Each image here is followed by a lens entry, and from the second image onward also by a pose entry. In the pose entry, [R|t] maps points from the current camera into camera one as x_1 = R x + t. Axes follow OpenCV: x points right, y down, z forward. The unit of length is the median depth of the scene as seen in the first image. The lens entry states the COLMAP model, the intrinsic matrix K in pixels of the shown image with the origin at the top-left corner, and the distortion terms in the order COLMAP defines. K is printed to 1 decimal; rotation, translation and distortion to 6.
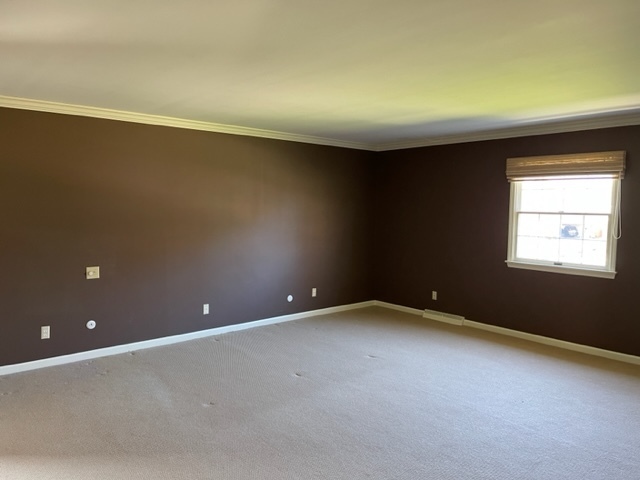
lens RADIAL K [[484.9, 0, 315.1], [0, 484.9, 242.2], [0, 0, 1]] dist [0.053406, -0.059638]
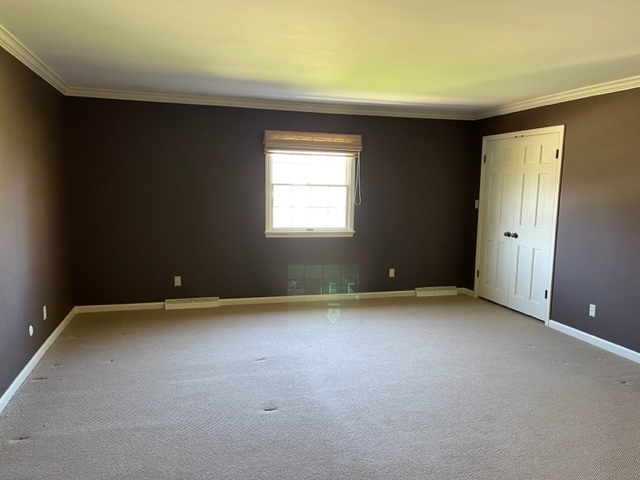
lens RADIAL K [[484.9, 0, 315.1], [0, 484.9, 242.2], [0, 0, 1]] dist [0.053406, -0.059638]
pose [[0.412567, -0.108061, 0.904495, -0.529771], [0.056666, 0.994060, 0.092915, -0.031229], [-0.909163, 0.012920, 0.416240, 0.530473]]
